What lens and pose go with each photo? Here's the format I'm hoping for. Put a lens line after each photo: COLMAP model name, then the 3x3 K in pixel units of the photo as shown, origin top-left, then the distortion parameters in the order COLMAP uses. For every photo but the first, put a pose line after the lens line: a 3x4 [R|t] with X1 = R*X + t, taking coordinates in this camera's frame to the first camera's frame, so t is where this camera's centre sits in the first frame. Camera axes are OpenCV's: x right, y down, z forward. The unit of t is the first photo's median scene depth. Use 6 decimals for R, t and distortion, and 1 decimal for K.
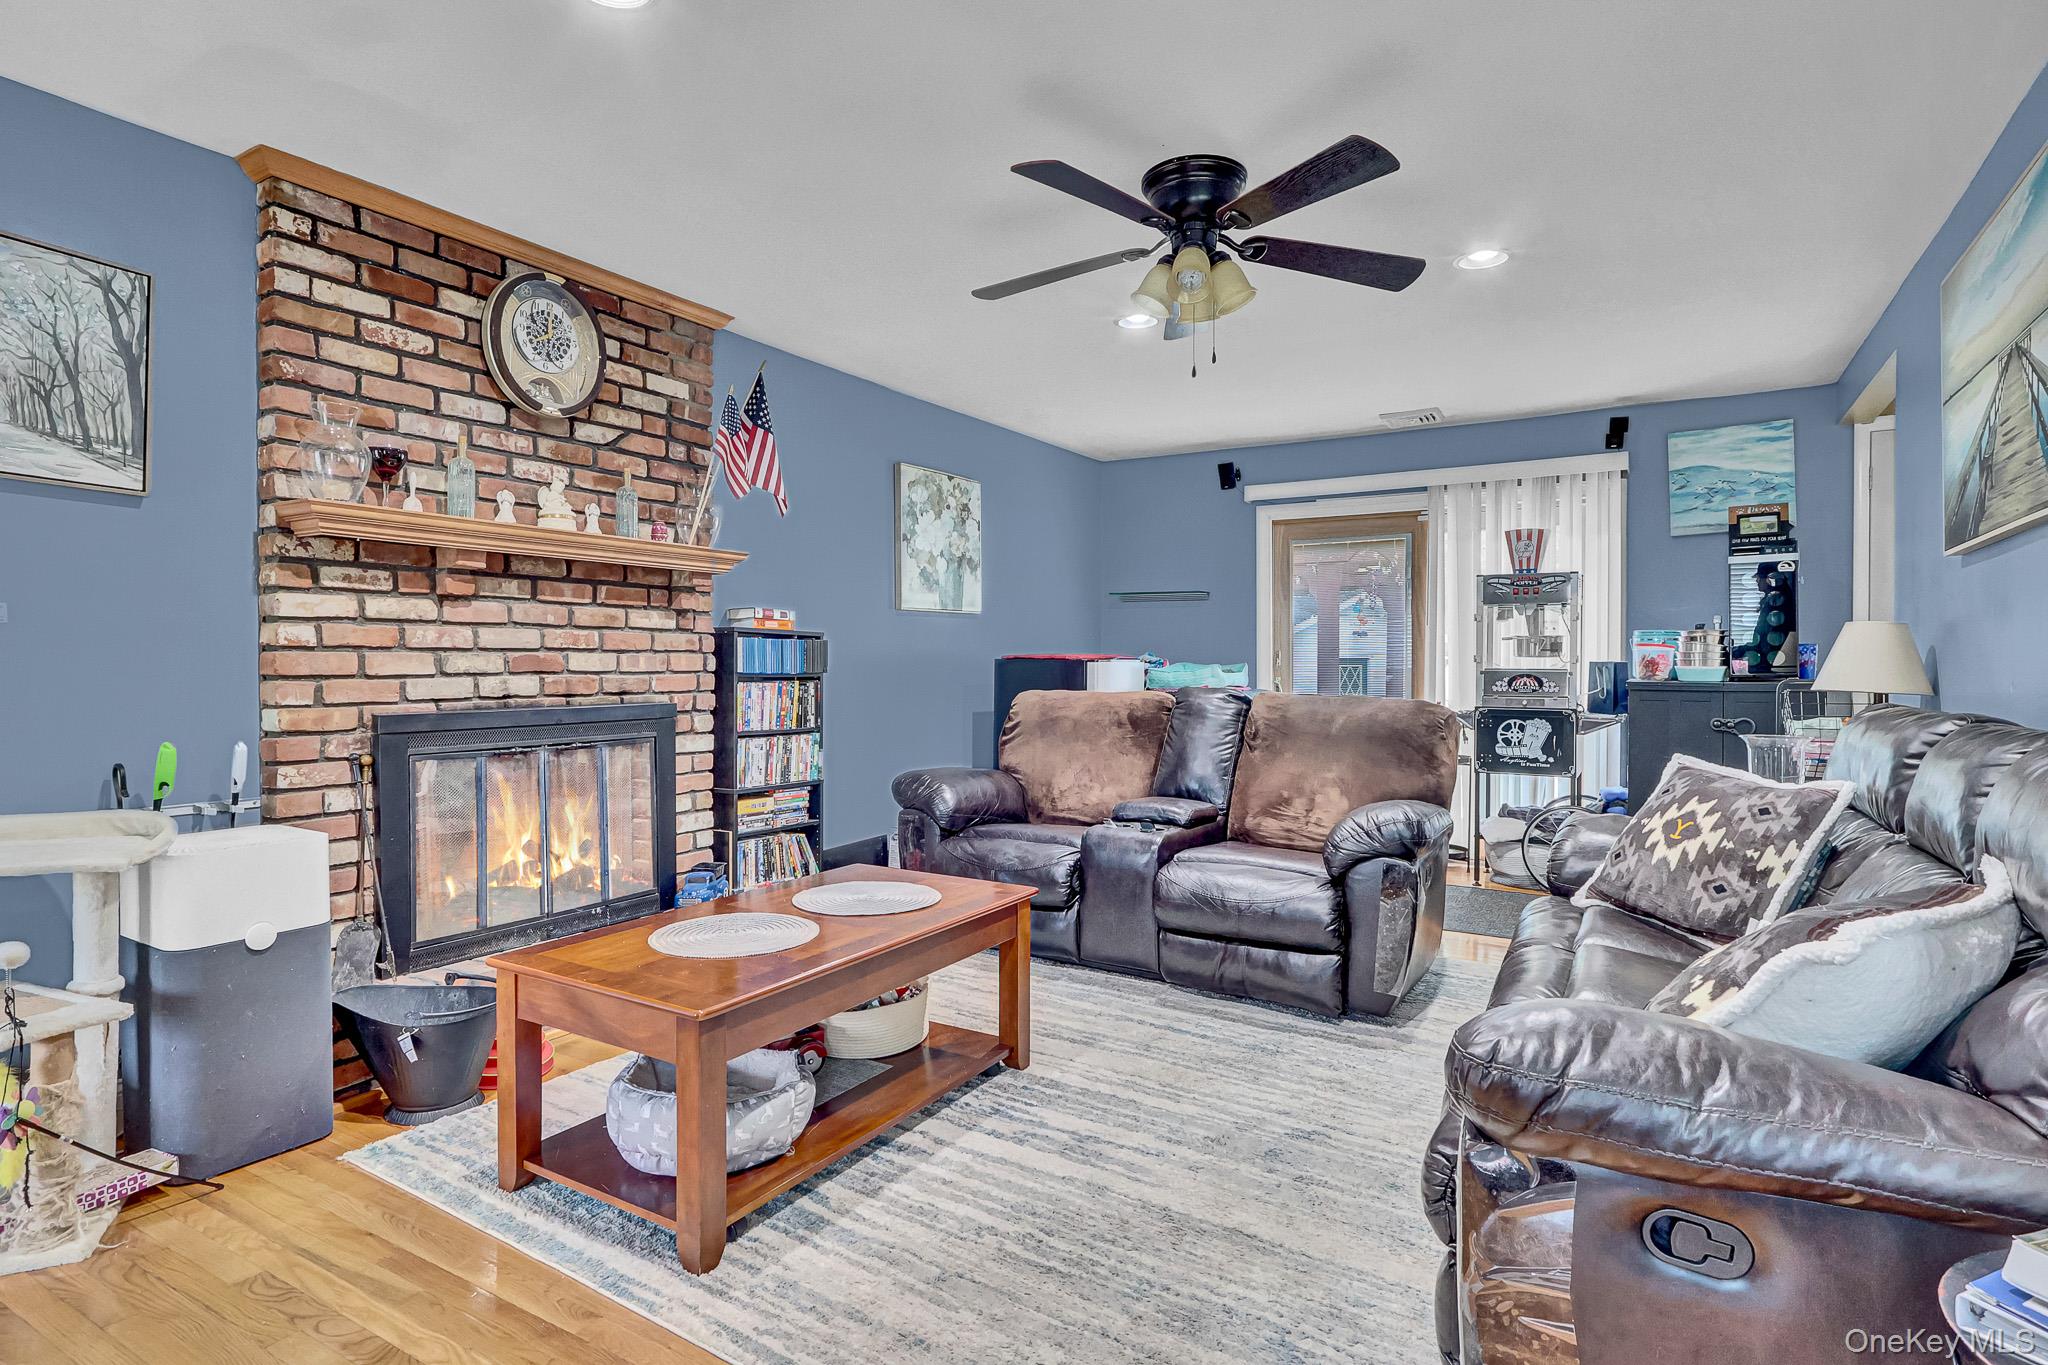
lens RADIAL K [[1070.8, 0, 1023.9], [0, 1070.8, 672.3], [0, 0, 1]] dist [0.000157, 0.000189]
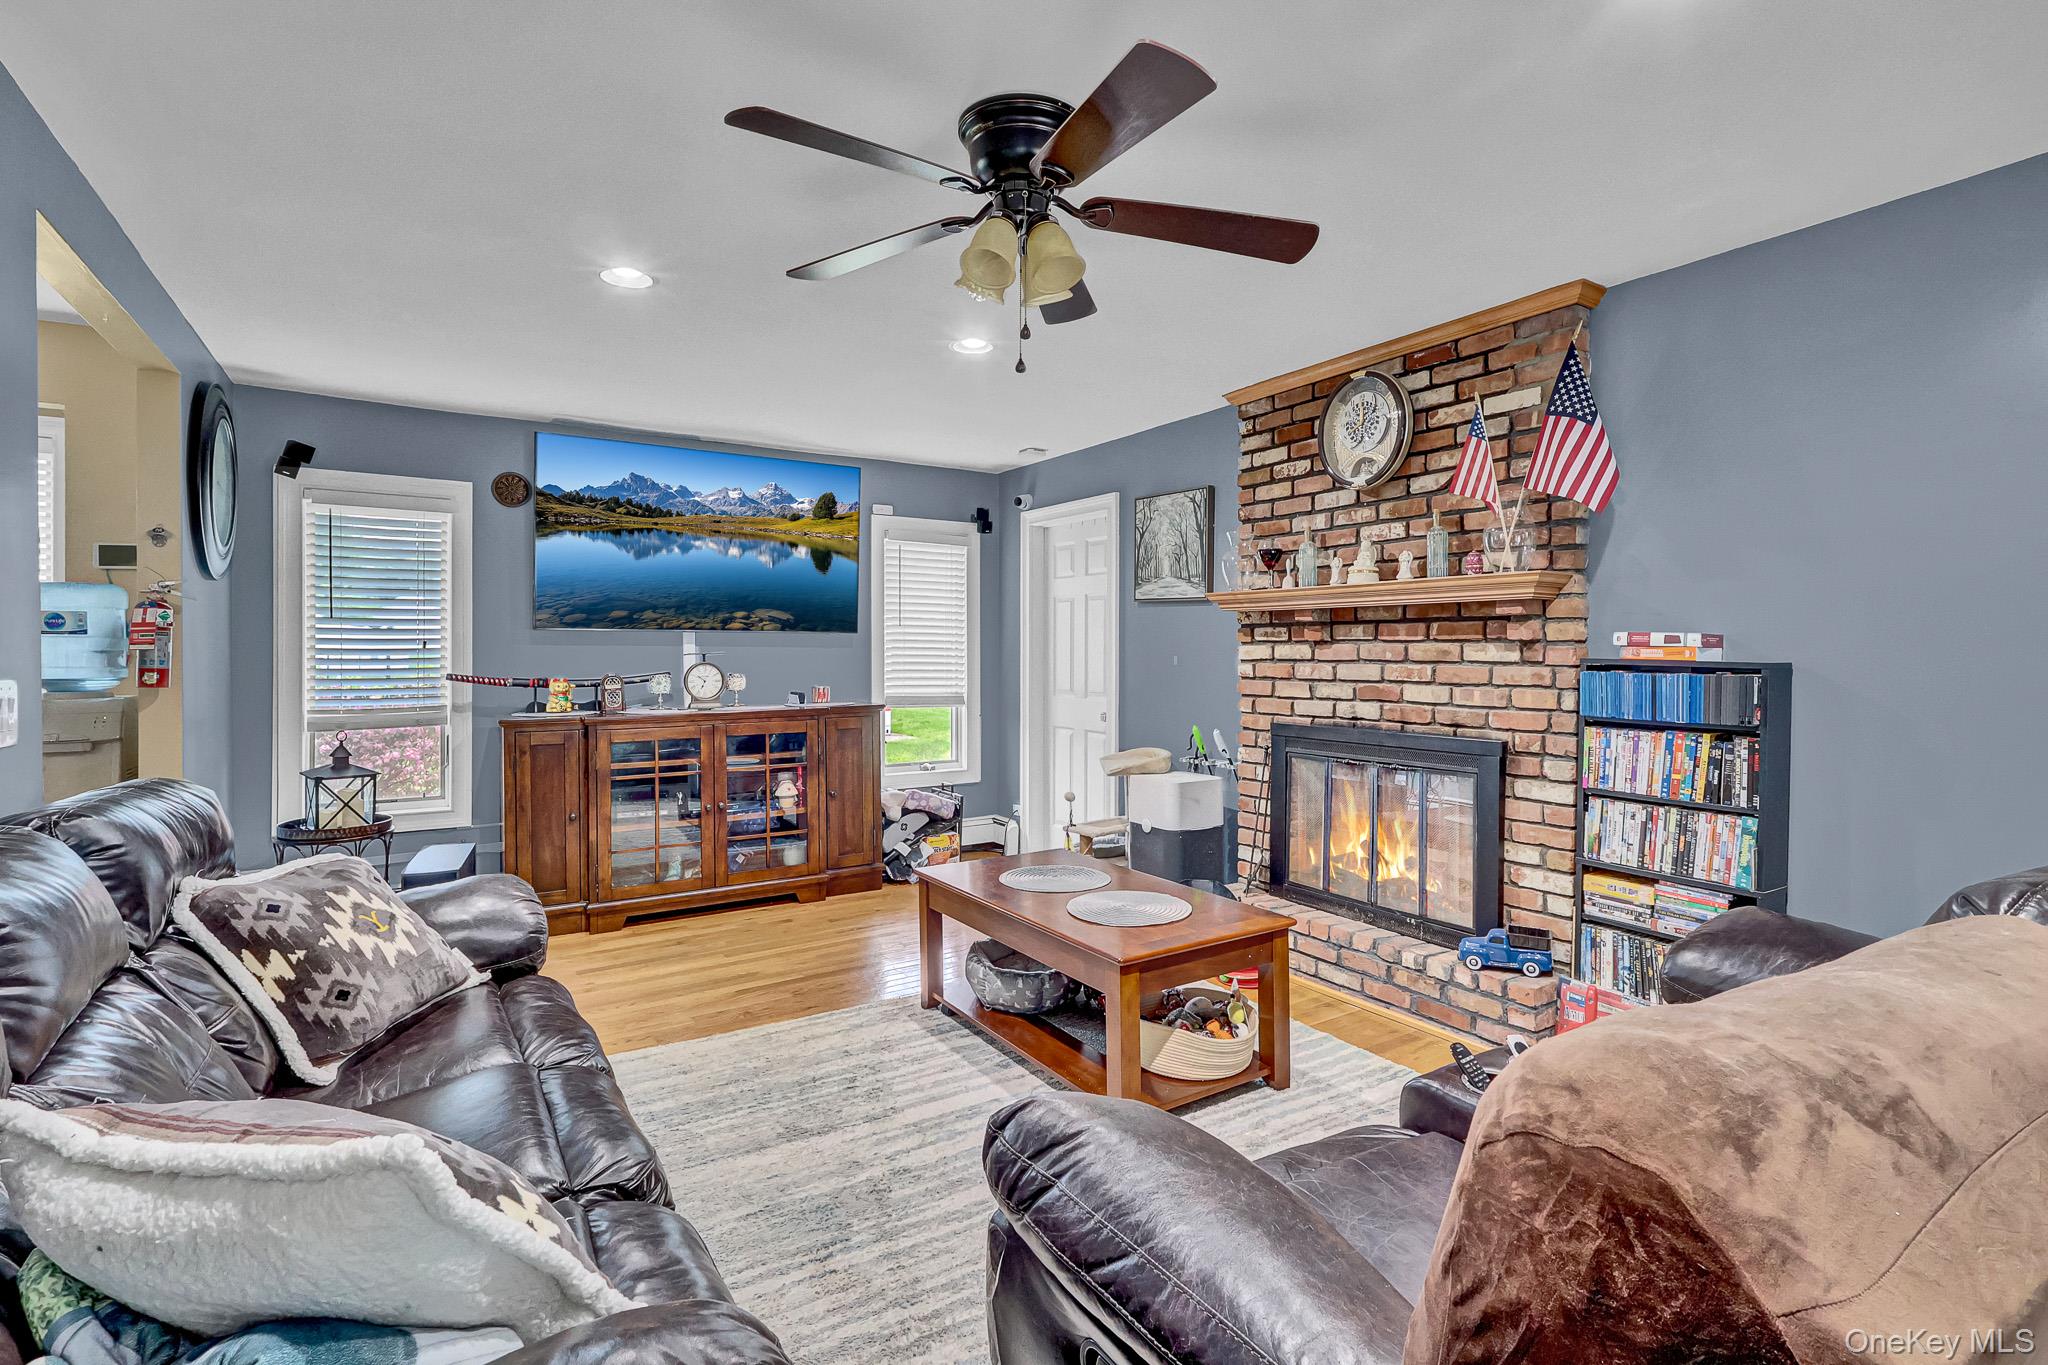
lens RADIAL K [[969.3, 0, 1036.5], [0, 969.3, 670.1], [0, 0, 1]] dist [0.000103, 0.000958]
pose [[-0.446878, 0.011261, -0.894524, 0.626974], [-0.014699, 0.999693, 0.019929, -0.045649], [0.894474, 0.022055, -0.446575, 1.043774]]
